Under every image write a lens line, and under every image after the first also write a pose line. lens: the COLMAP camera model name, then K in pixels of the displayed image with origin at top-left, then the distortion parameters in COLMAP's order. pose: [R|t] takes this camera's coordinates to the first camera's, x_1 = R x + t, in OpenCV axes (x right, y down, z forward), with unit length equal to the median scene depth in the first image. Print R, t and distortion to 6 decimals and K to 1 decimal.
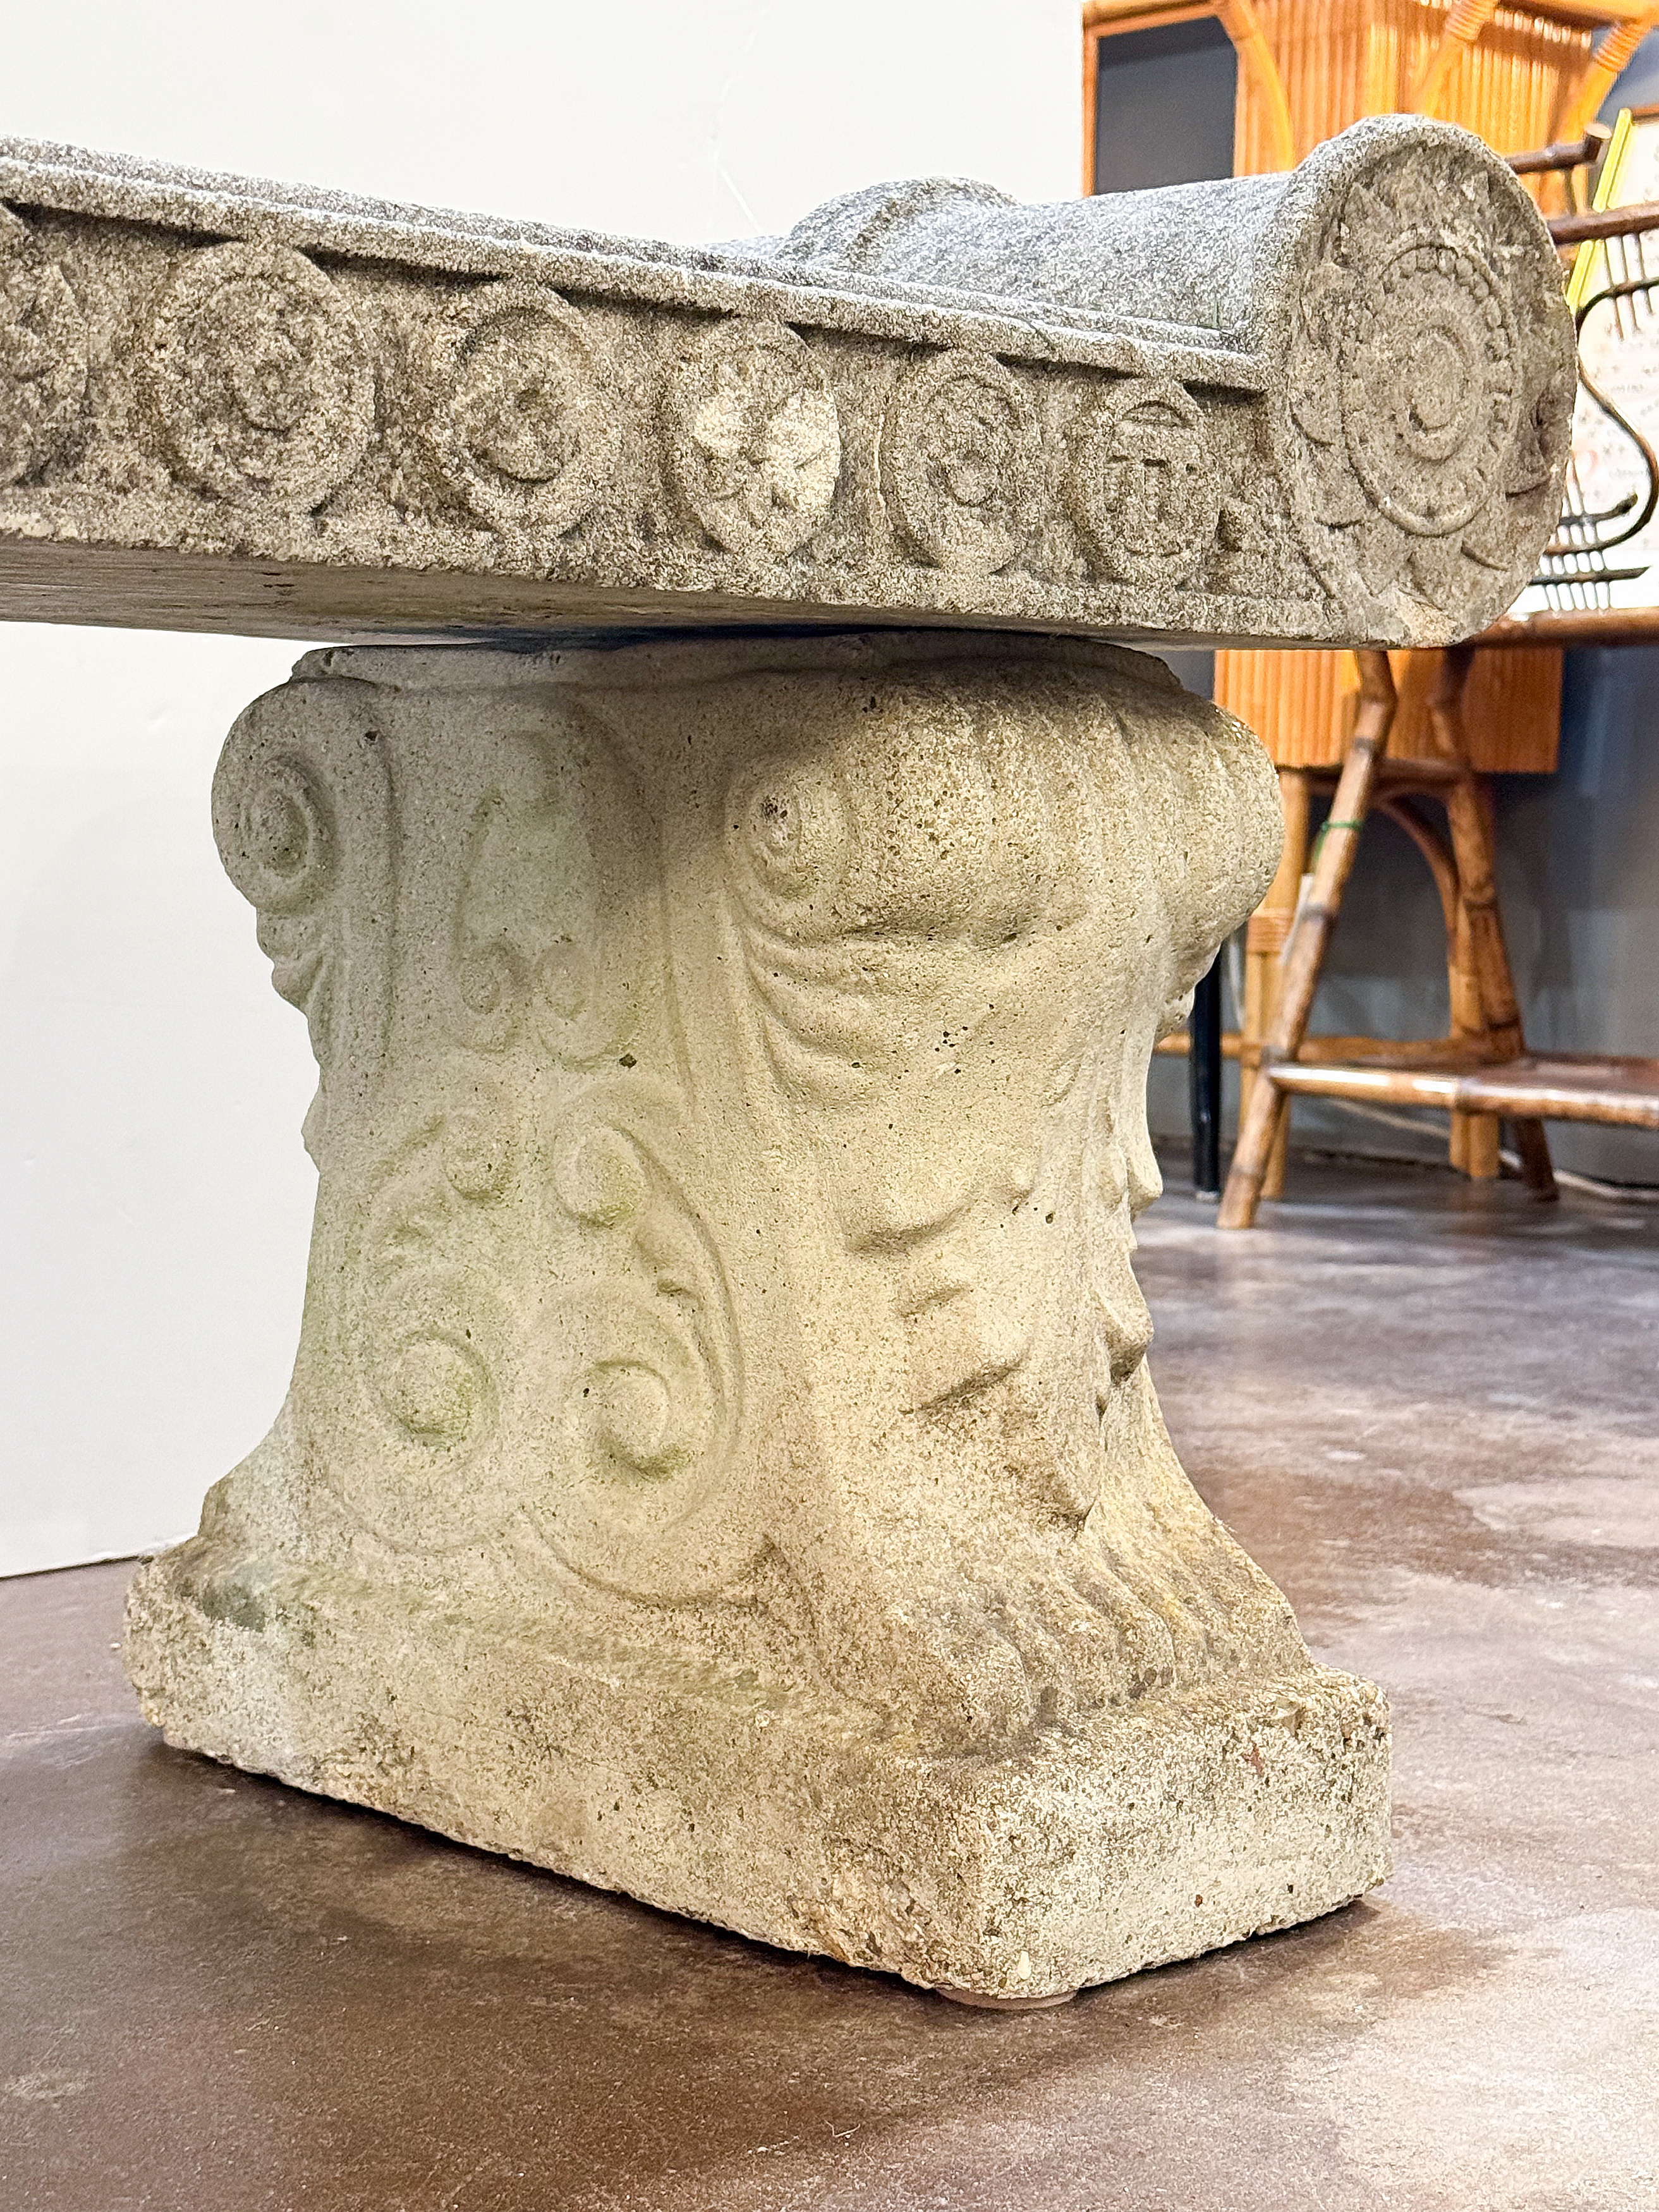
lens RADIAL K [[3639.7, 0, 829.0], [0, 3639.7, 1110.2], [0, 0, 1]] dist [0.167341, 0.000000]
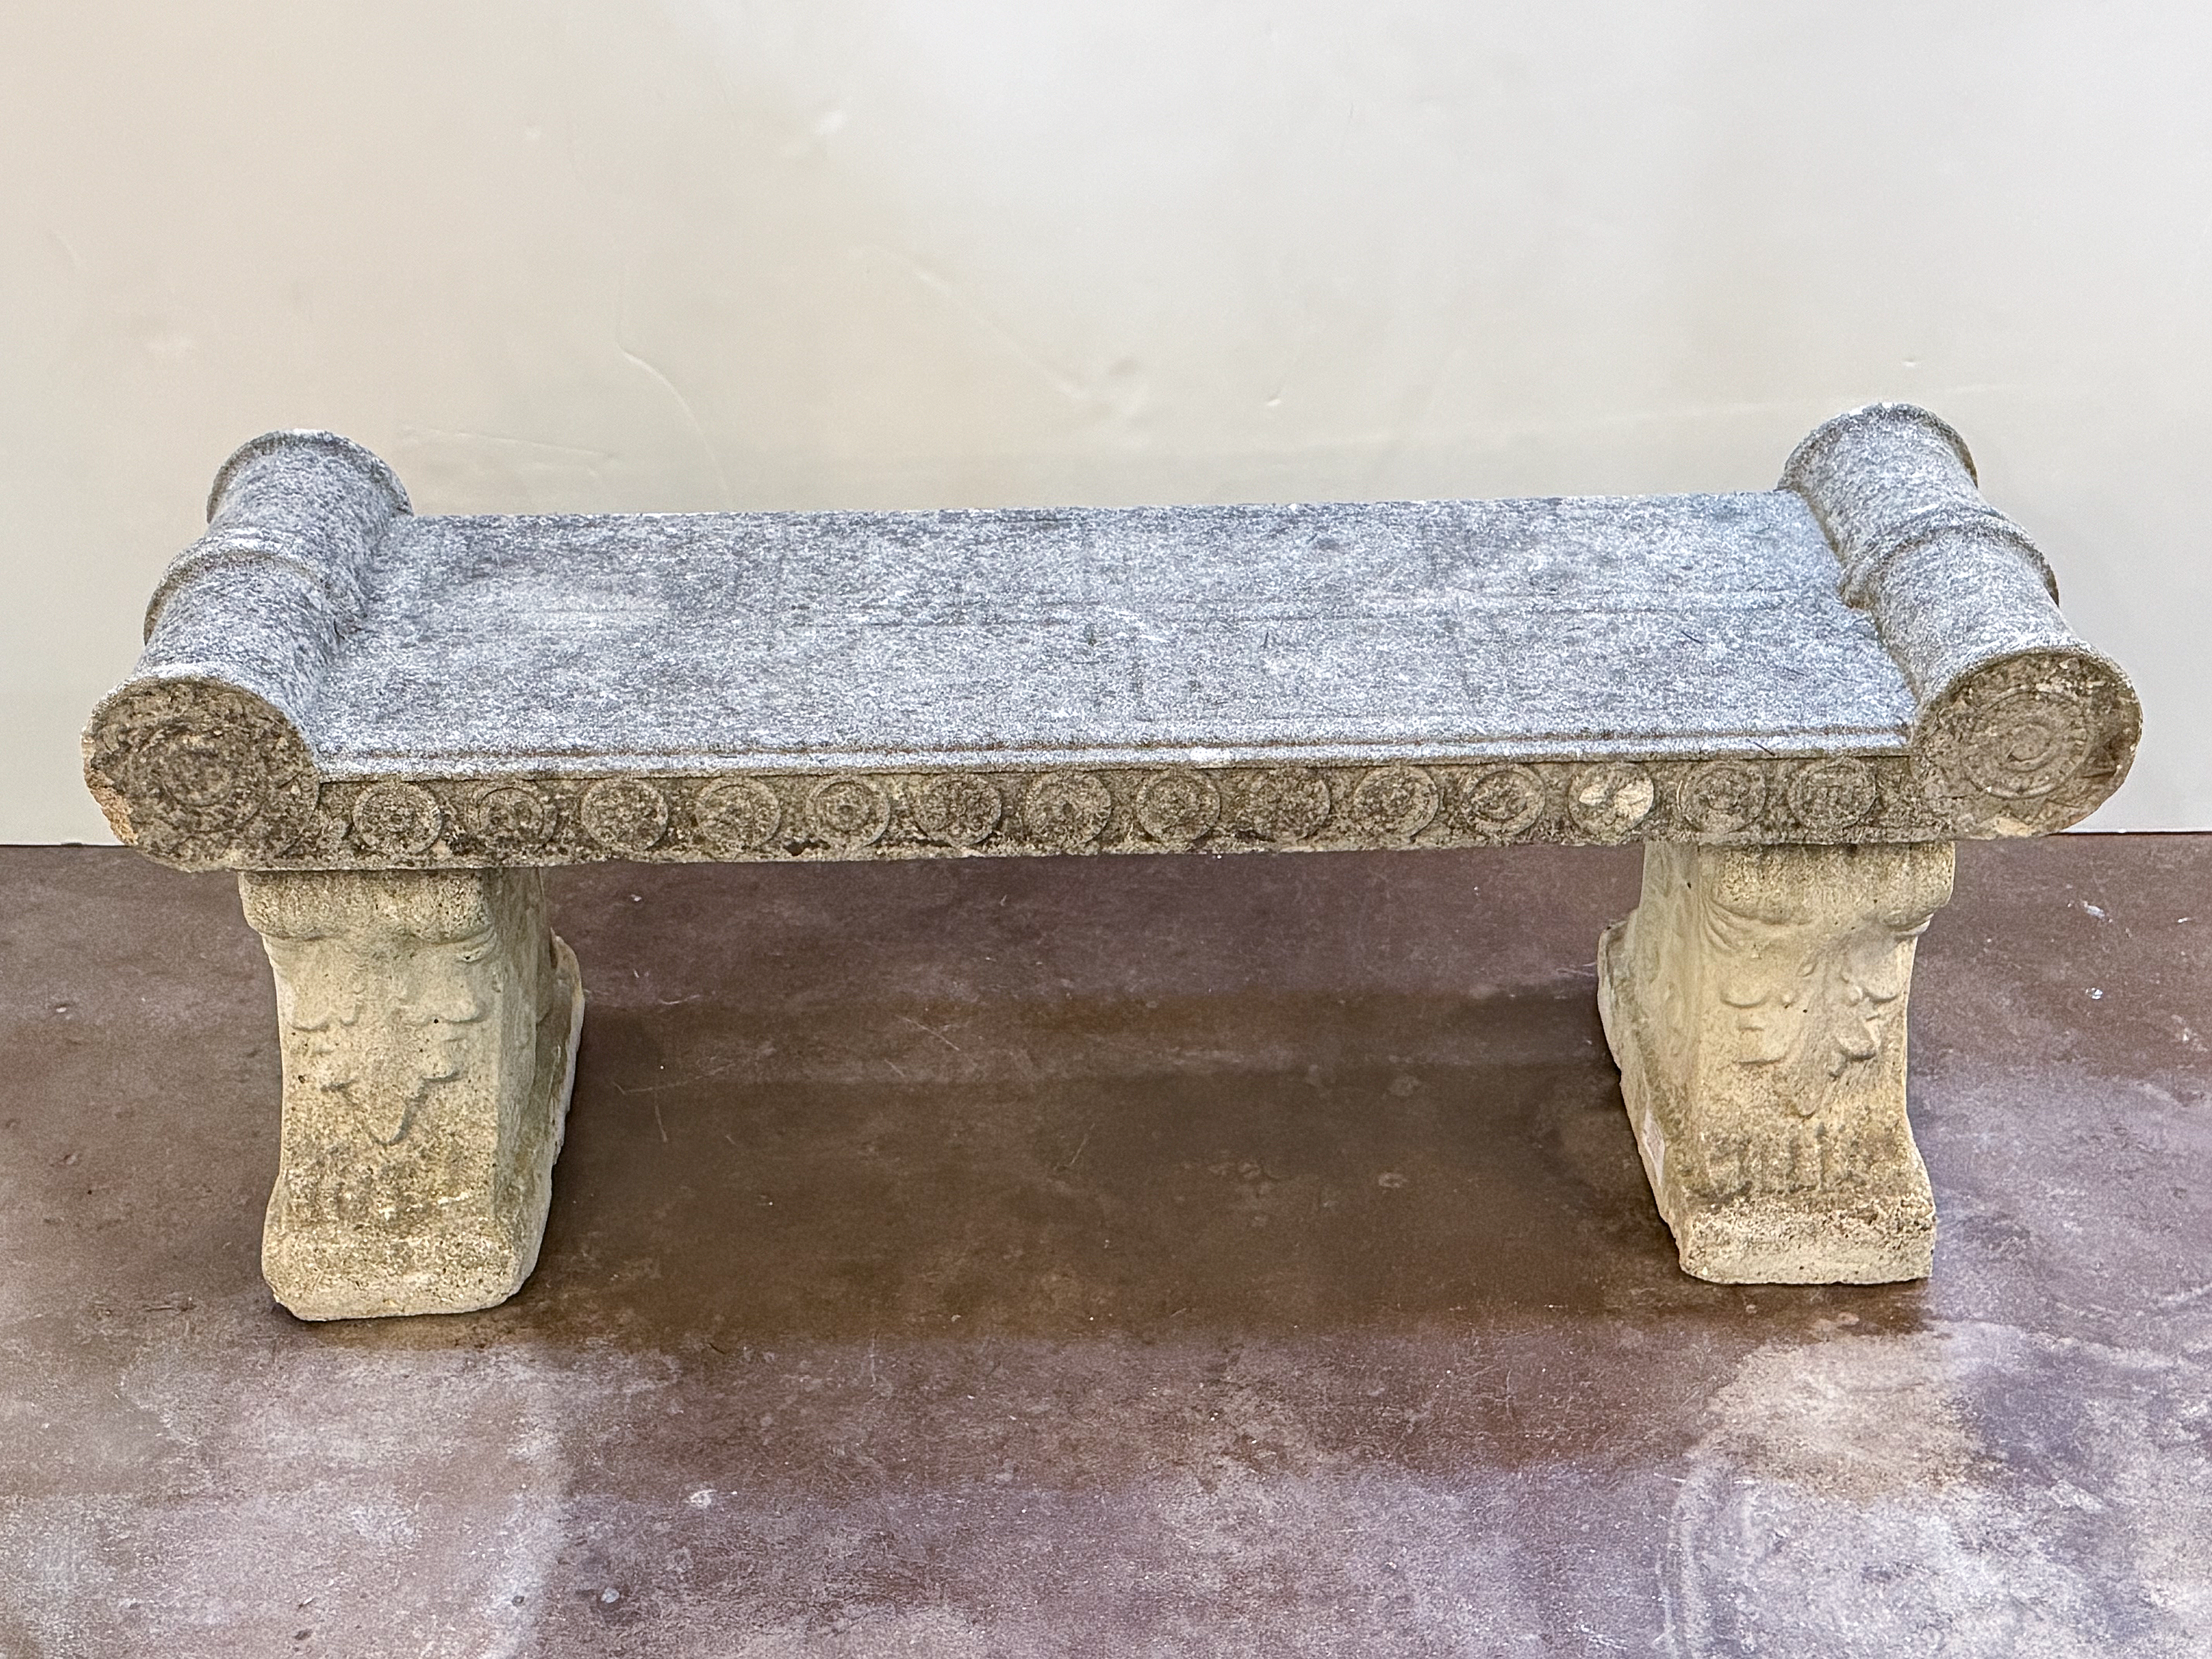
lens RADIAL K [[3050.2, 0, 1111.0], [0, 3050.2, 833.8], [0, 0, 1]] dist [0.155297, 0.000000]
pose [[0.732508, 0.326944, -0.597109, 0.999061], [-0.043960, 0.898010, 0.437773, -1.053336], [0.679337, -0.294423, 0.672172, -0.756130]]
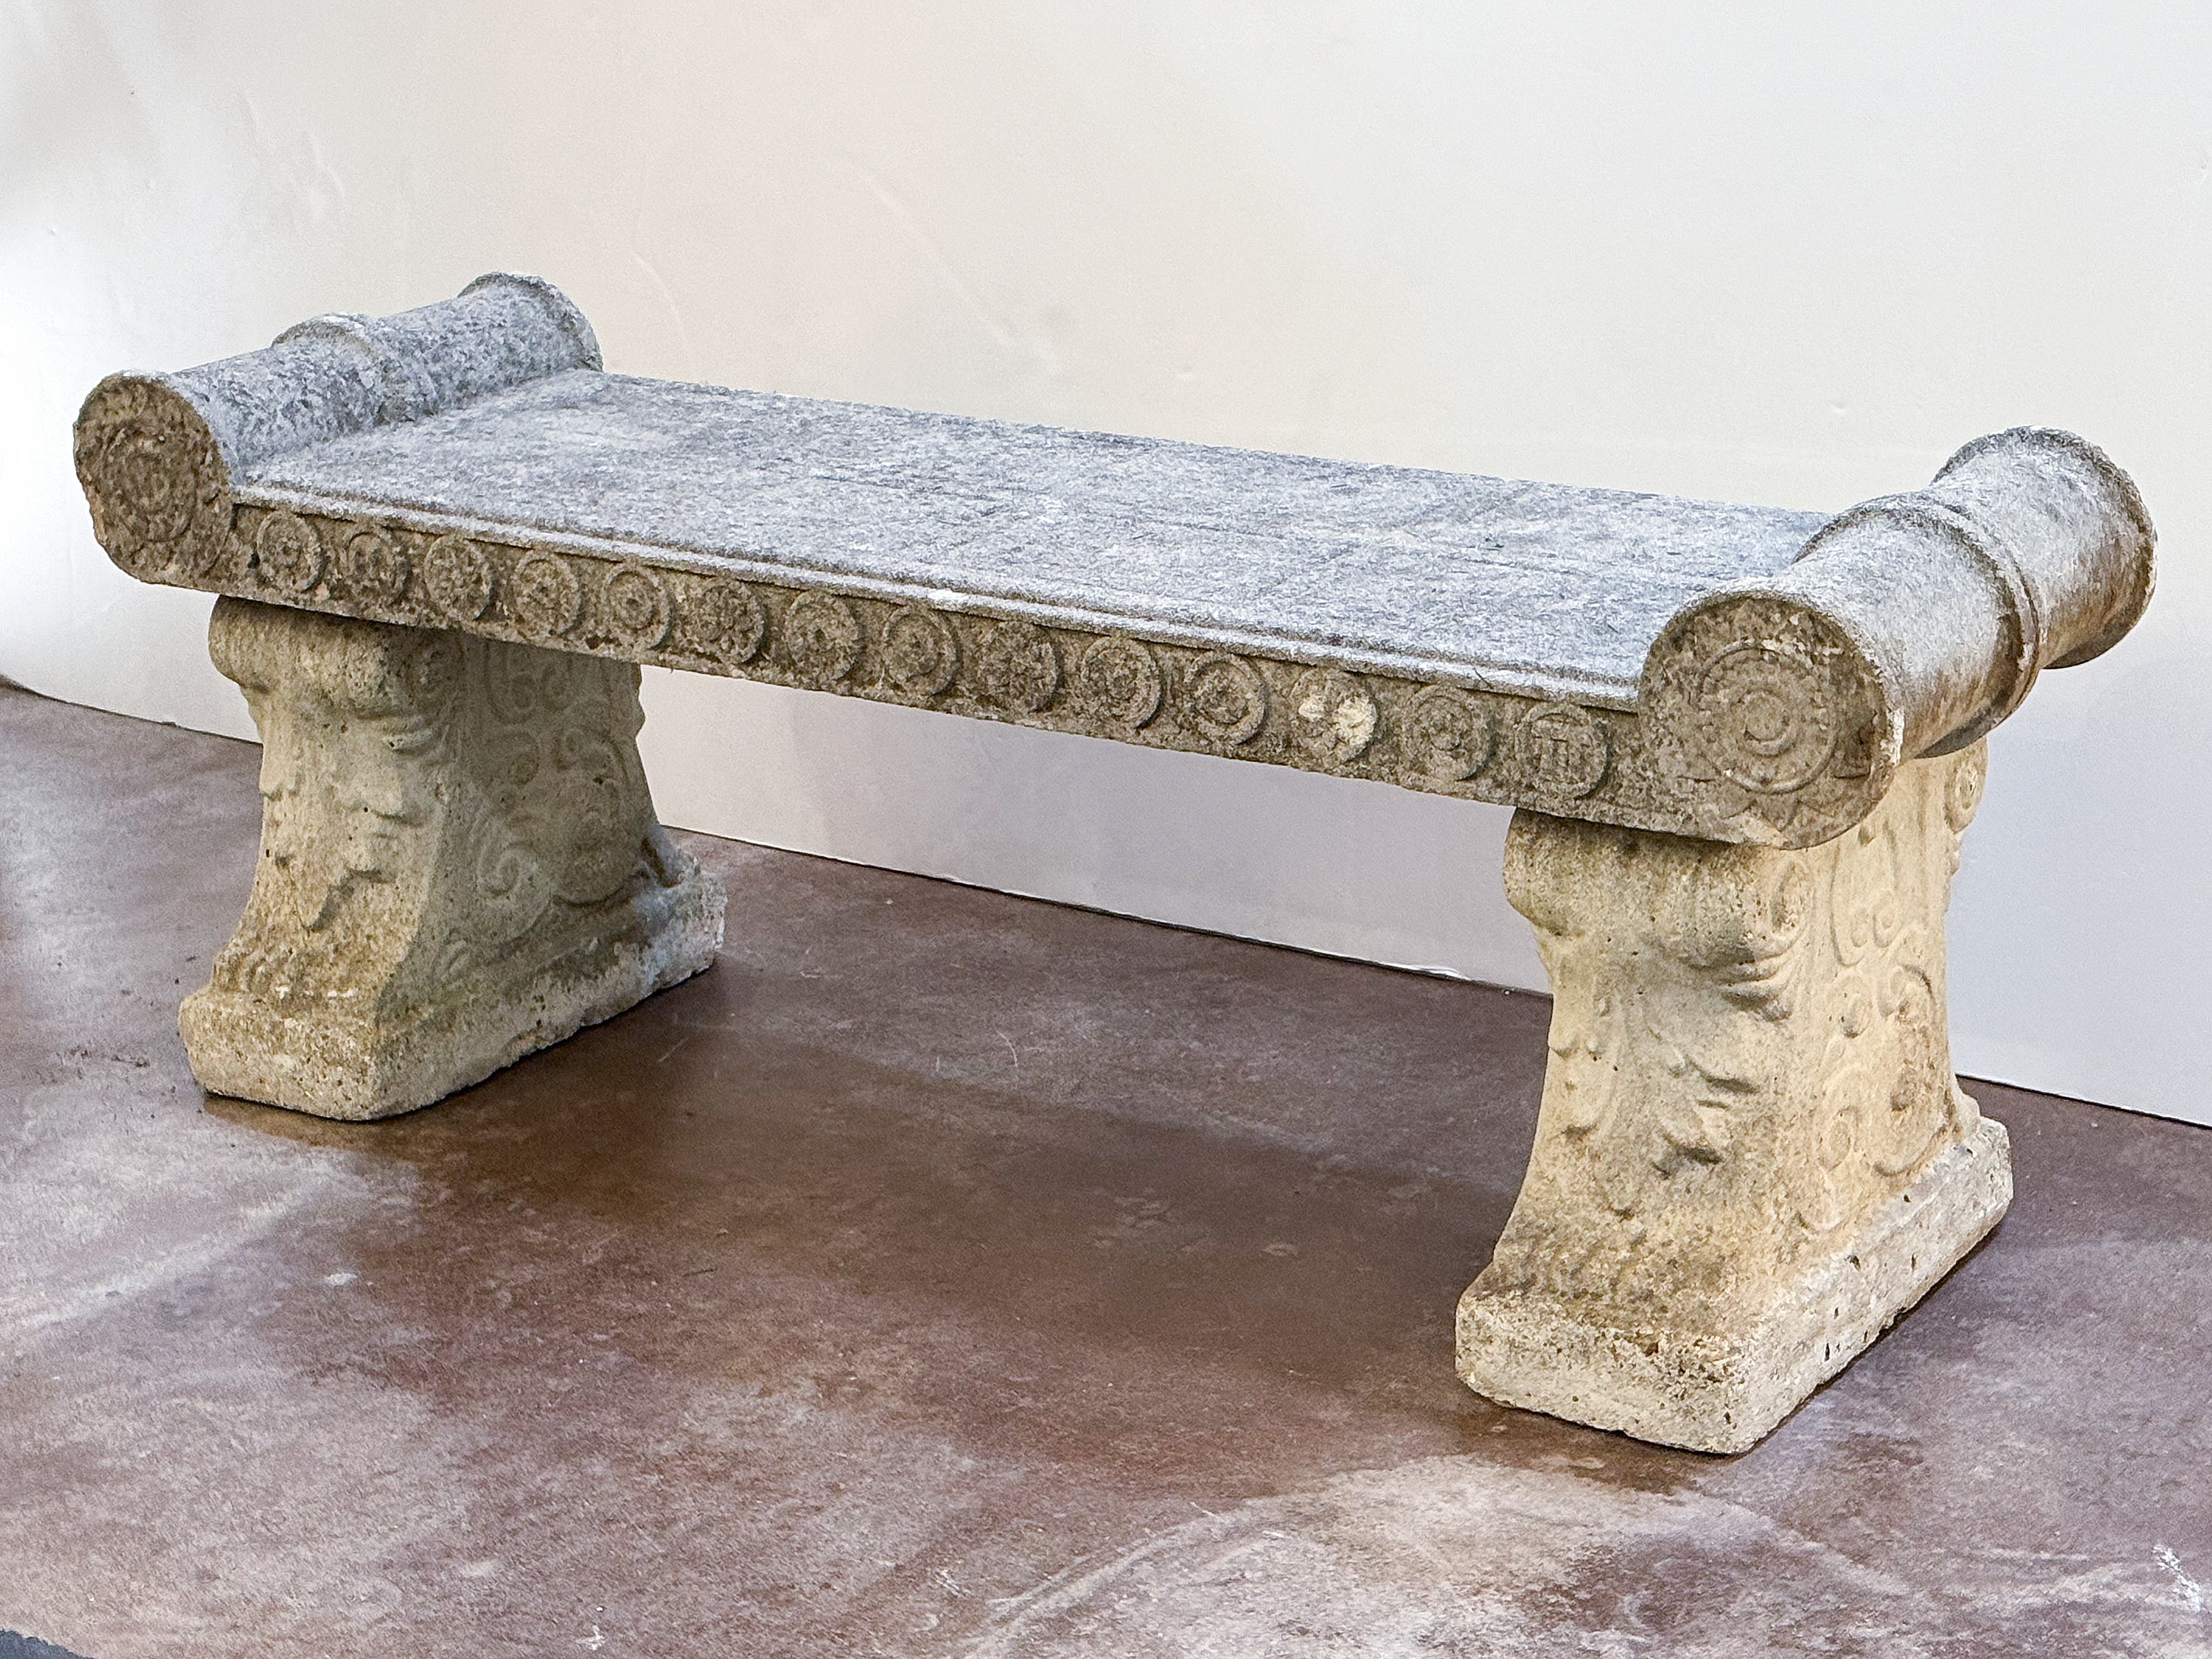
lens RADIAL K [[4333.2, 0, 1101.9], [0, 4333.2, 830.9], [0, 0, 1]] dist [0.160862, 0.000000]
pose [[0.216541, 0.283683, -0.934149, 2.385093], [-0.053756, 0.958864, 0.278728, -0.812108], [0.974792, -0.010140, 0.222883, 0.196150]]
